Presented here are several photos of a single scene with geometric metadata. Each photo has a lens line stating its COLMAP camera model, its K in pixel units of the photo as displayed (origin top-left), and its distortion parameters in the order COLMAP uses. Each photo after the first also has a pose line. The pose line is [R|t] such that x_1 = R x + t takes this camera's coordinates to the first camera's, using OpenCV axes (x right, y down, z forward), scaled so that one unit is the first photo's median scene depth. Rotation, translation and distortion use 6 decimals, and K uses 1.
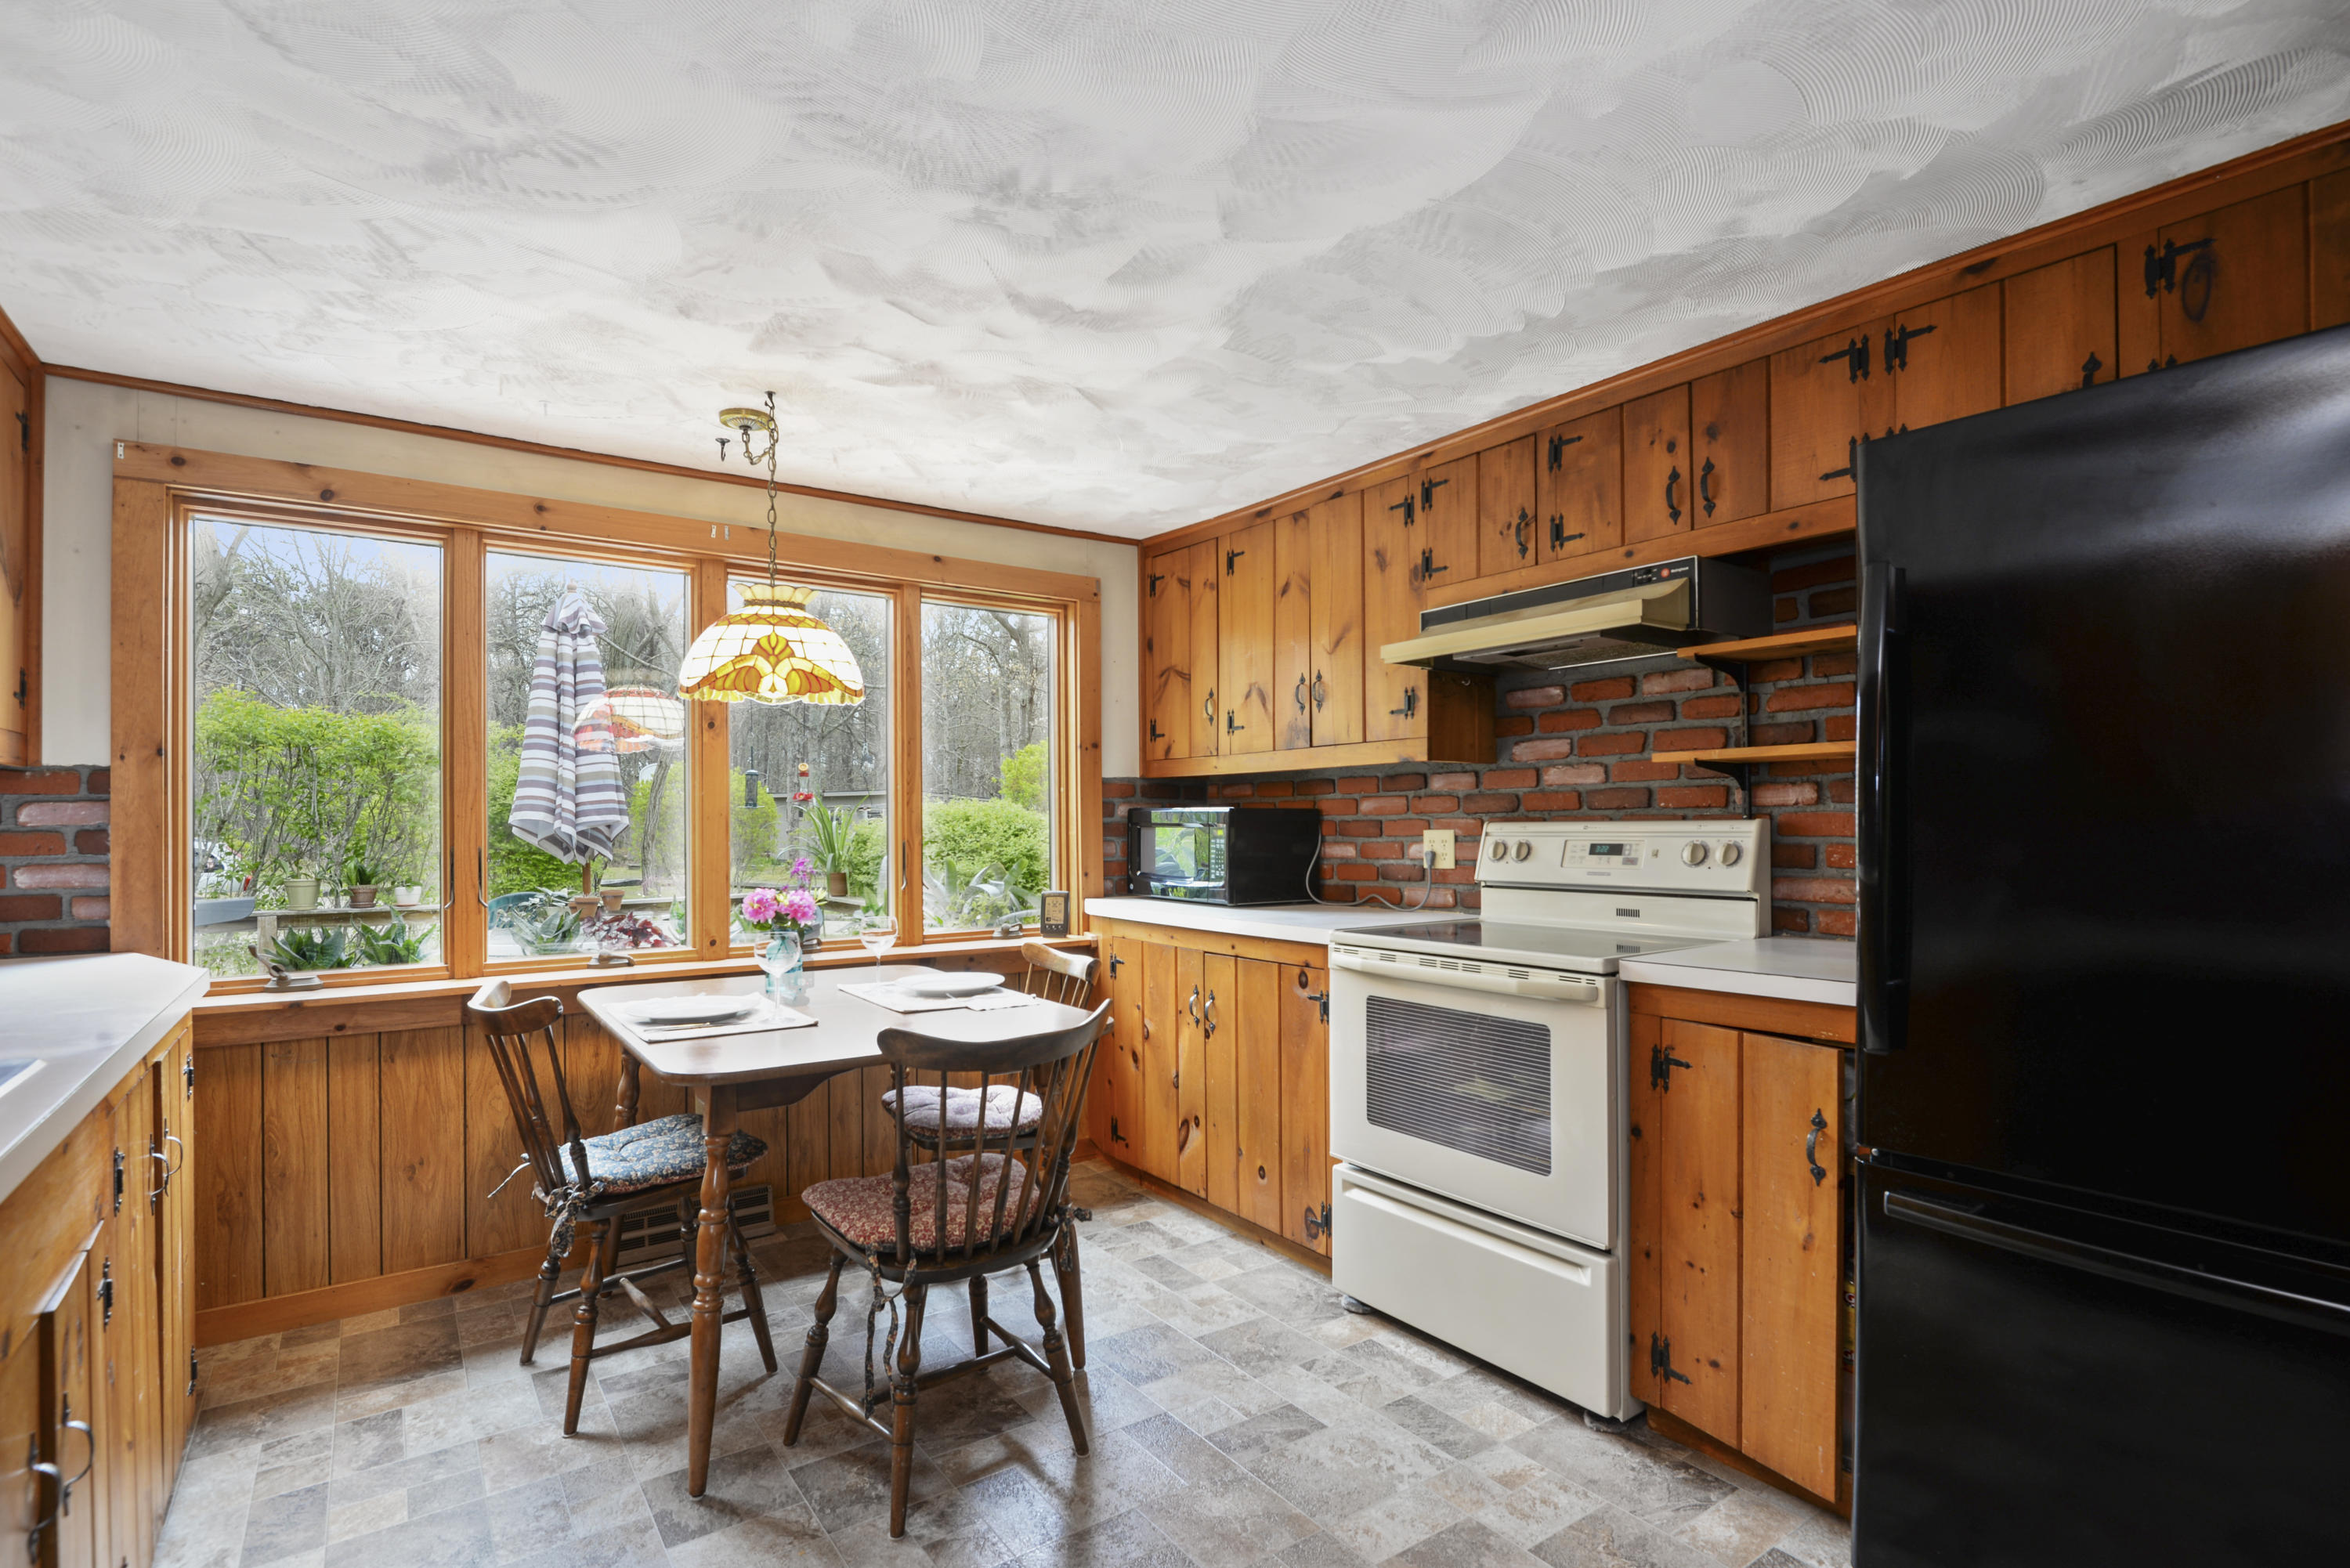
lens RADIAL K [[1124.3, 0, 1169.4], [0, 1124.3, 819.4], [0, 0, 1]] dist [-0.000600, -0.014843]
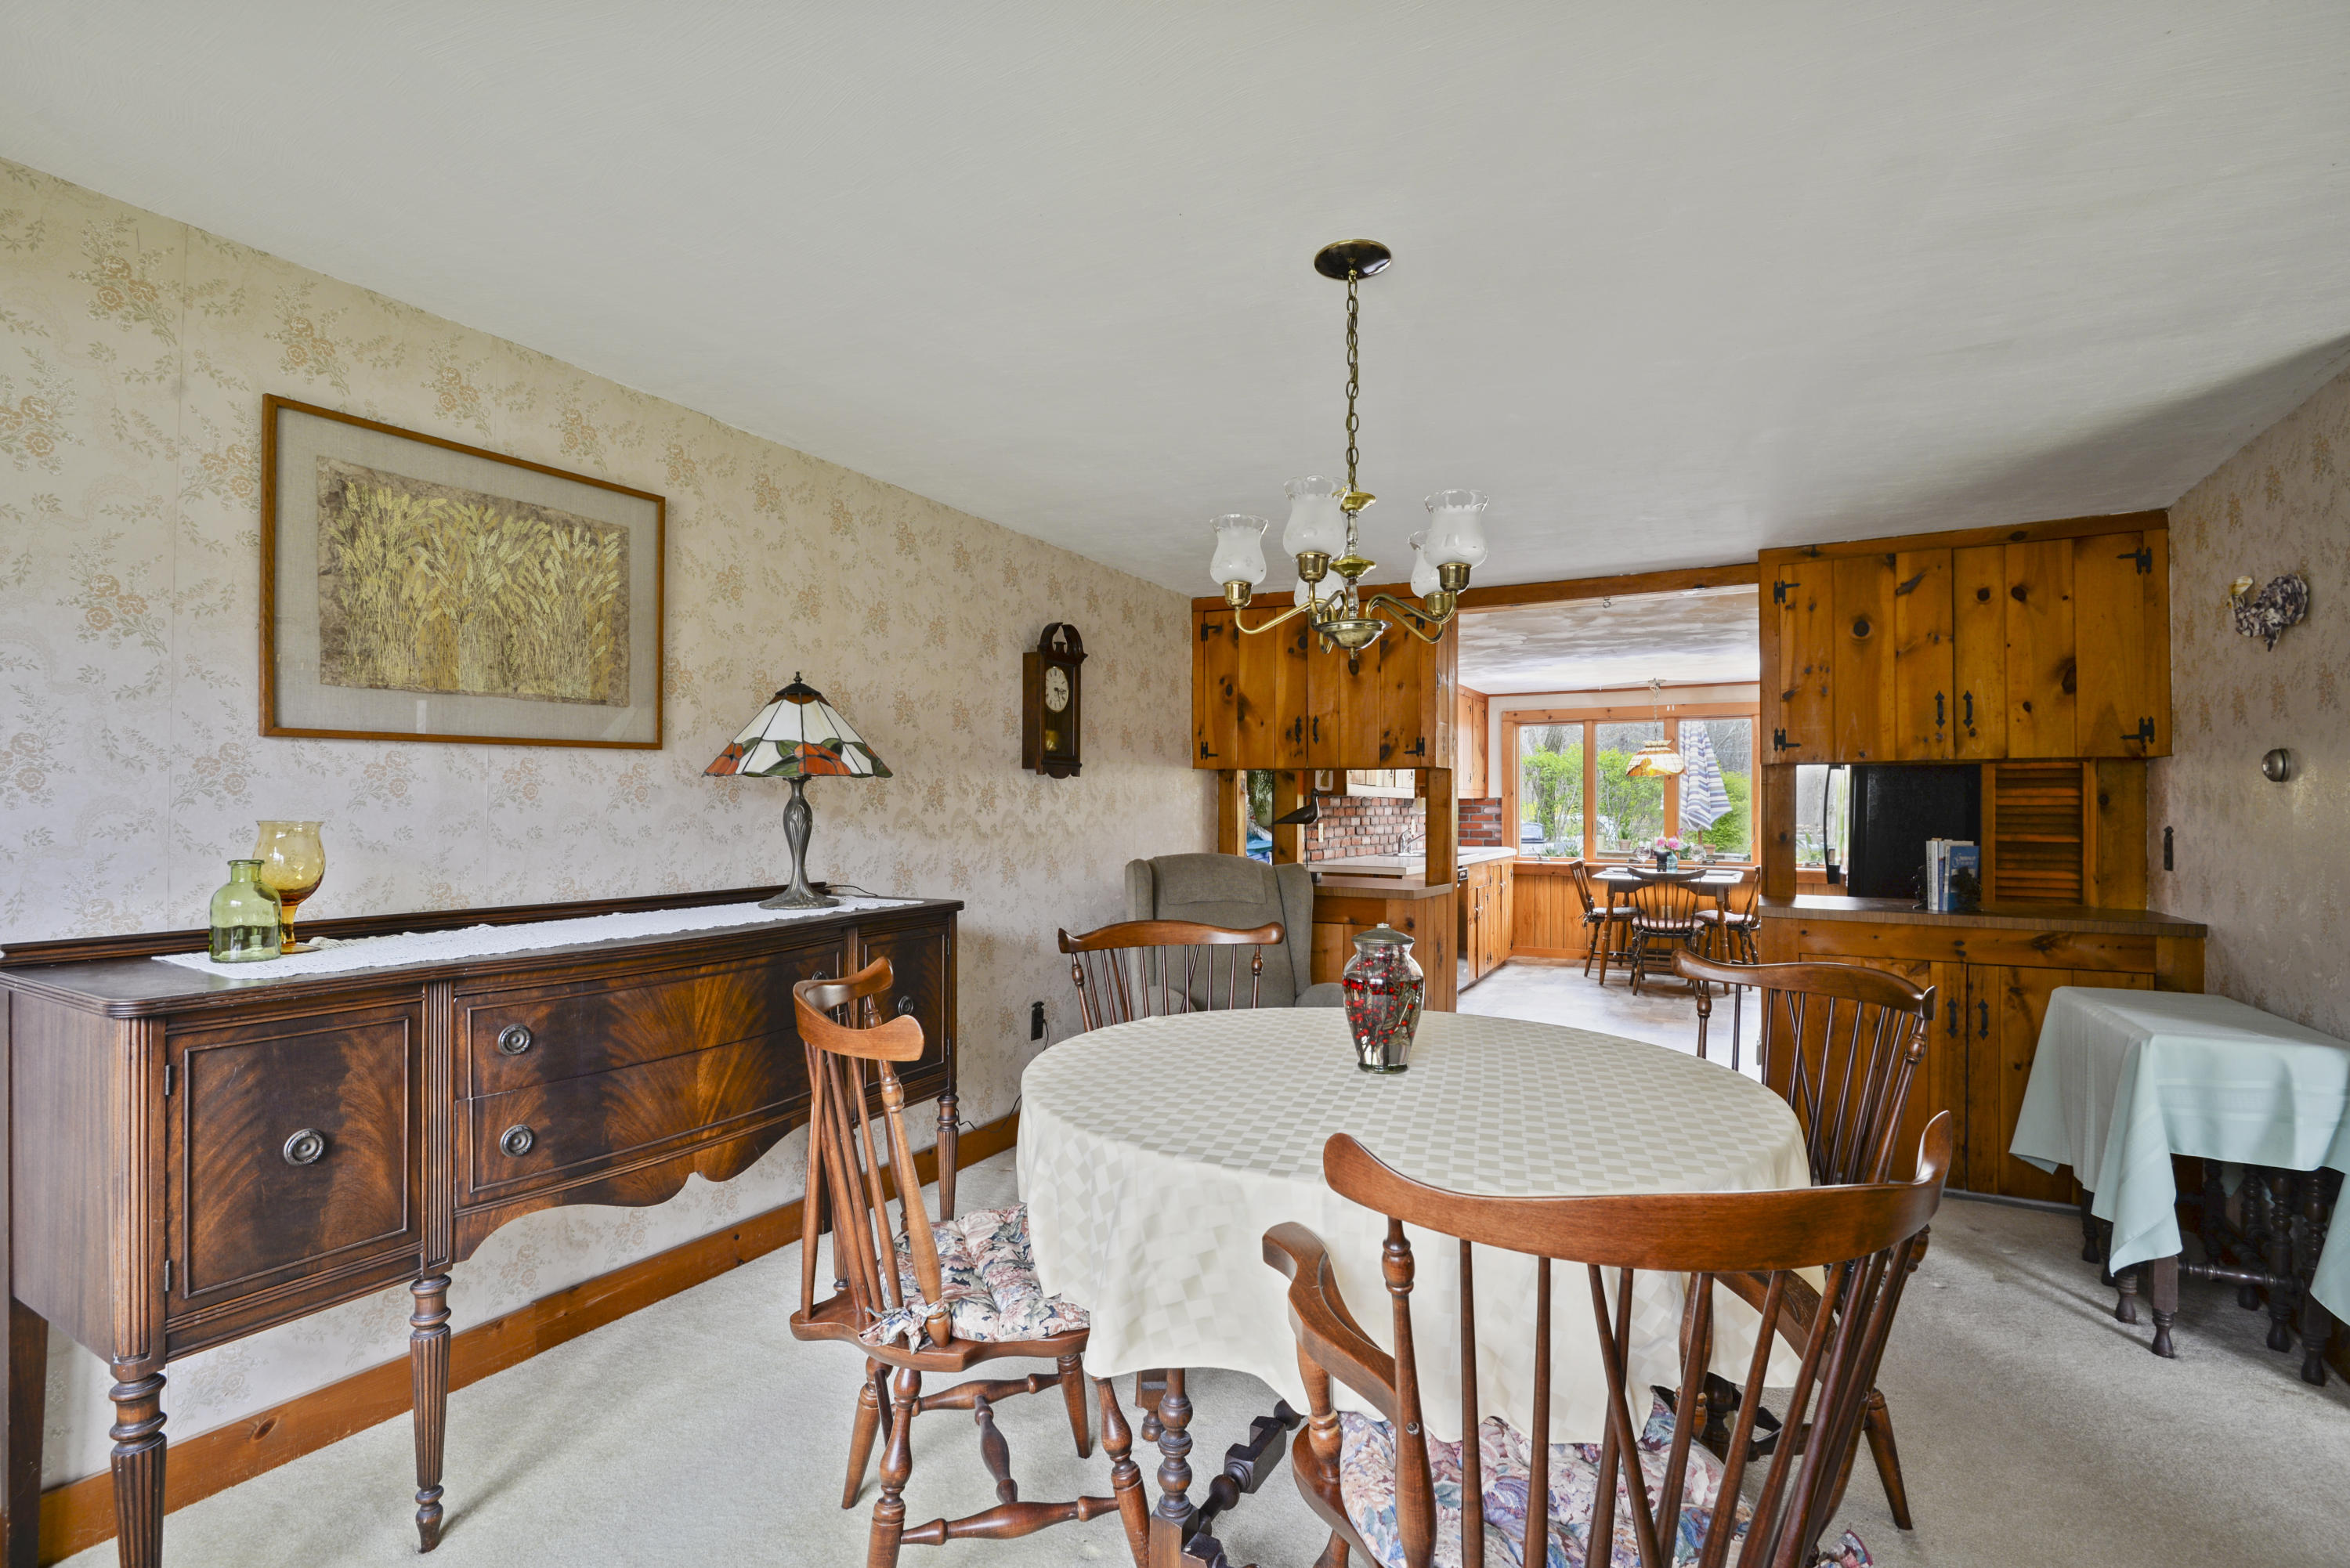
lens RADIAL K [[1070.6, 0, 1175.0], [0, 1070.6, 784.0], [0, 0, 1]] dist [-0.024219, -0.000665]
pose [[0.420942, -0.001980, -0.907085, 1.357775], [-0.001026, 0.999996, -0.002659, -0.060299], [0.907087, 0.002050, 0.420938, -1.116912]]
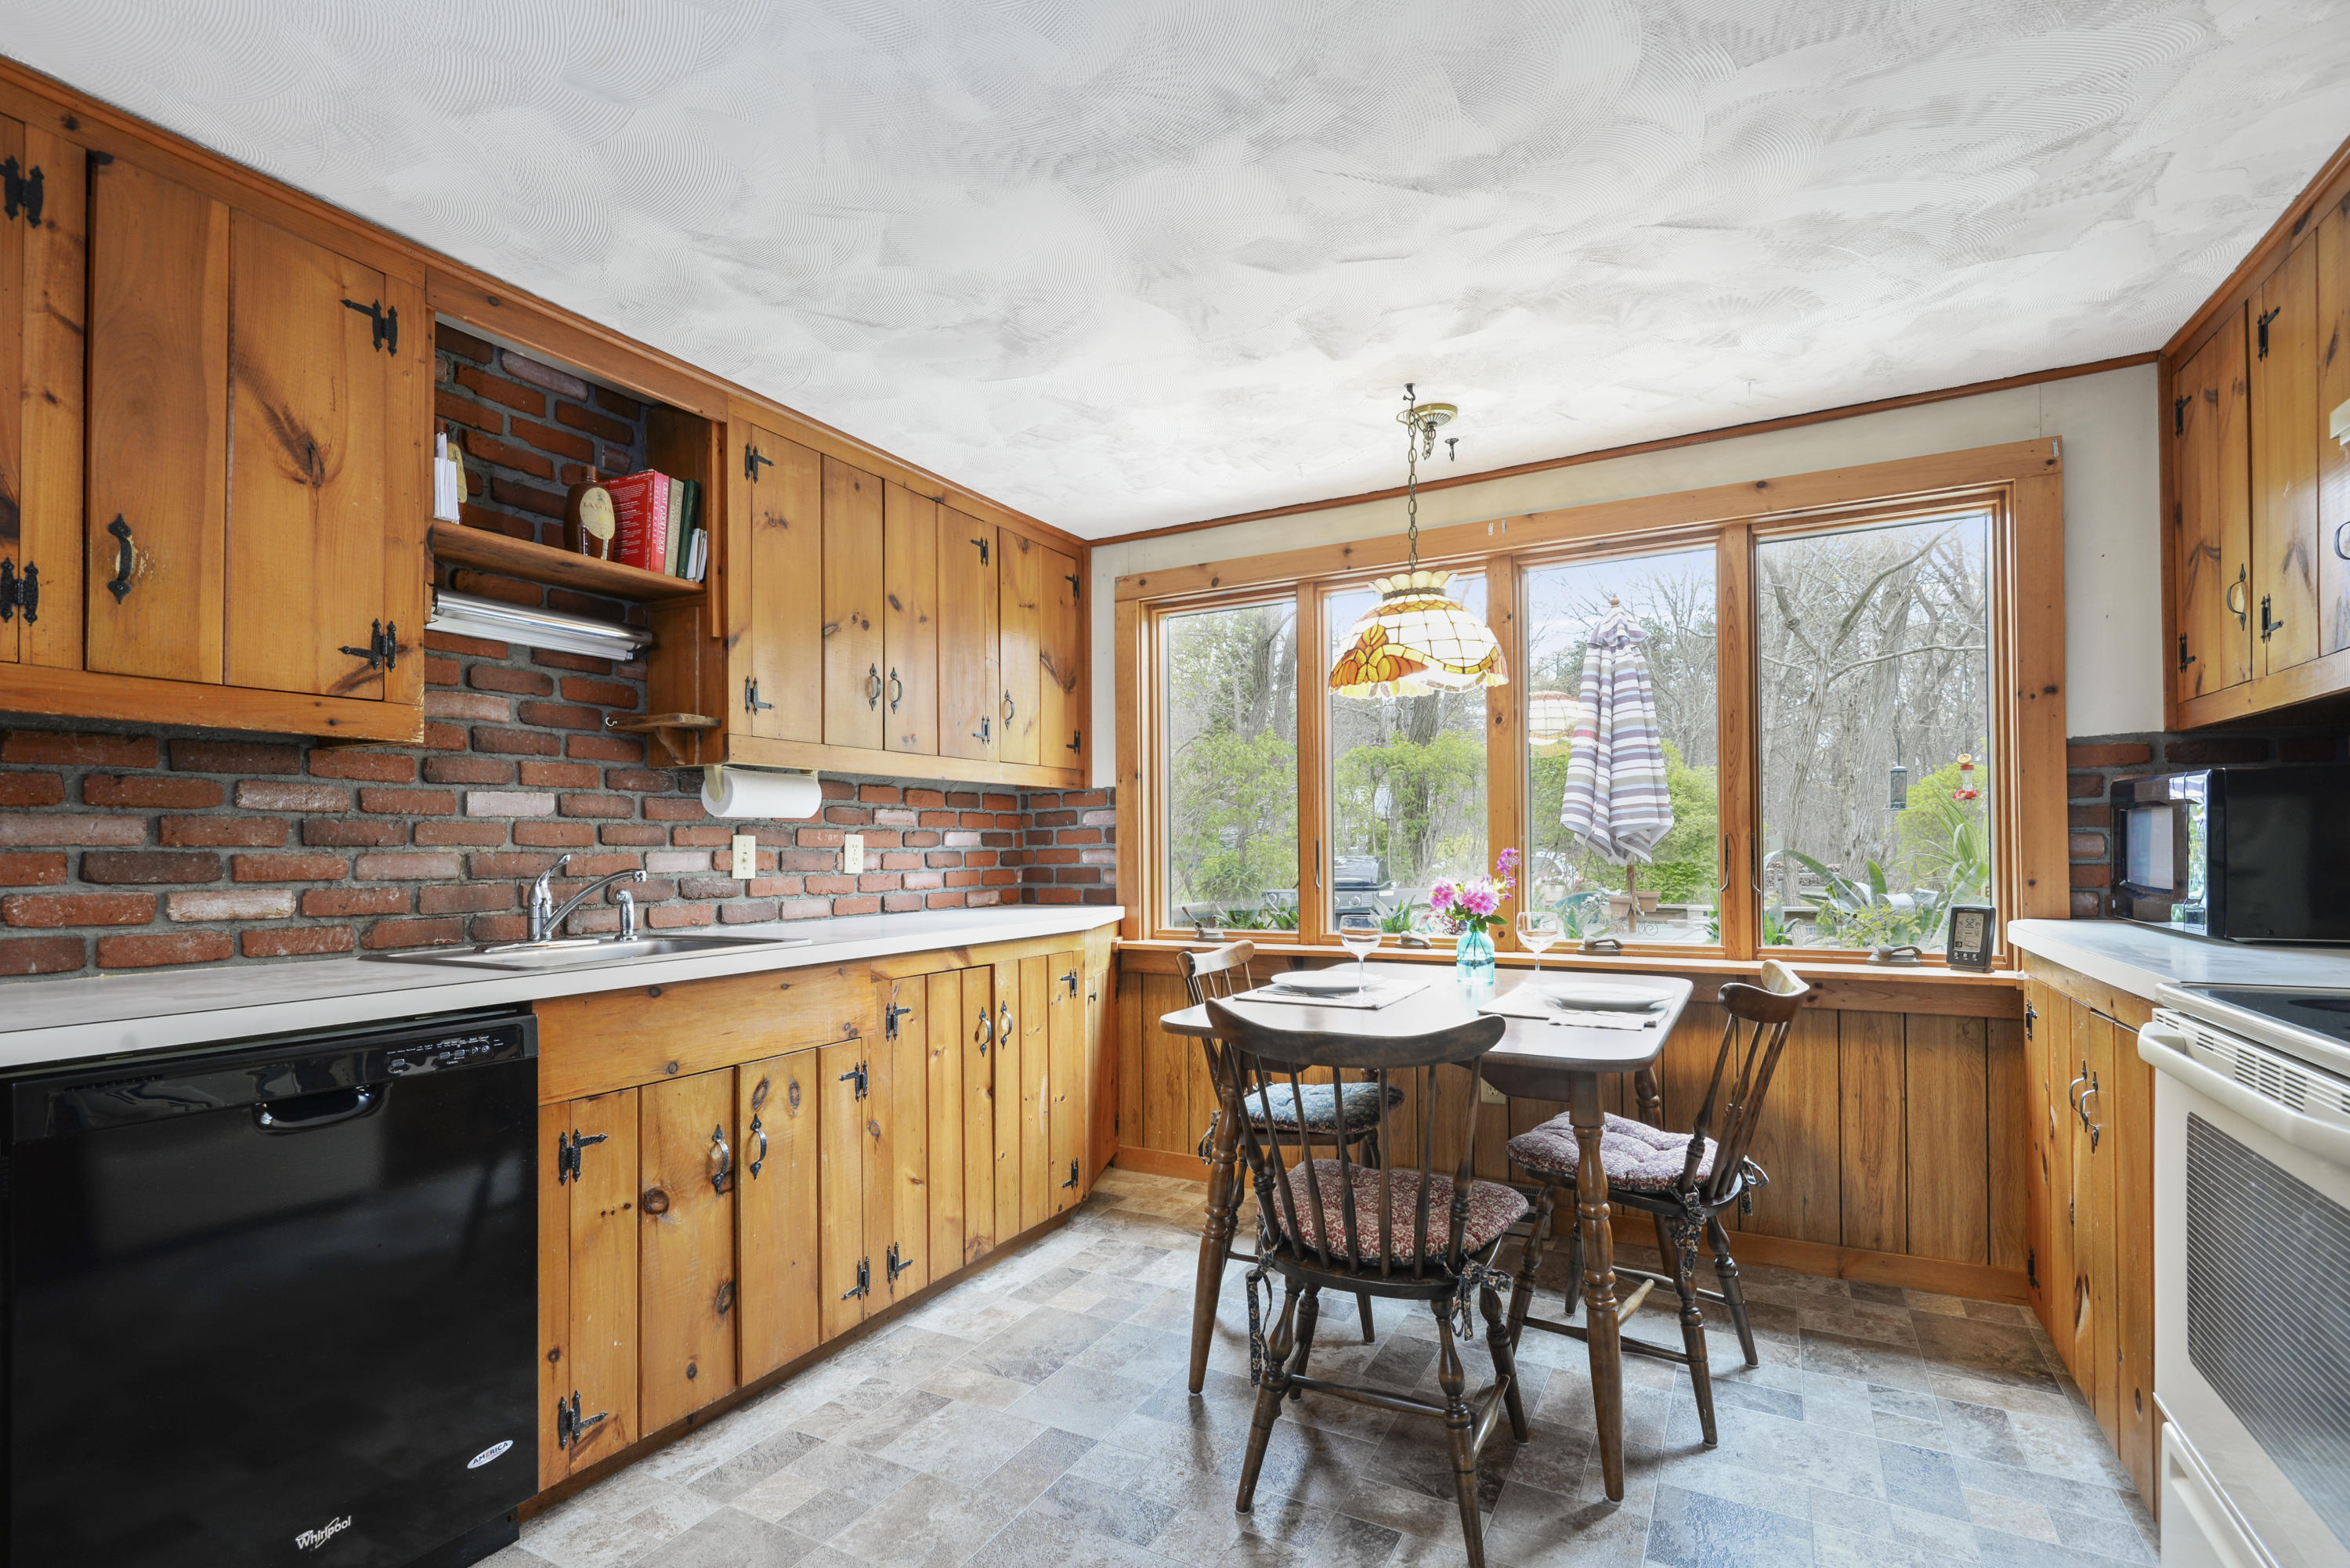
lens RADIAL K [[1087.8, 0, 1174.1], [0, 1087.8, 849.7], [0, 0, 1]] dist [-0.003156, -0.000802]
pose [[0.430857, 0.001787, -0.902418, 0.335845], [0.009625, 0.999932, 0.006576, 0.022753], [0.902369, -0.011519, 0.430811, 0.293715]]
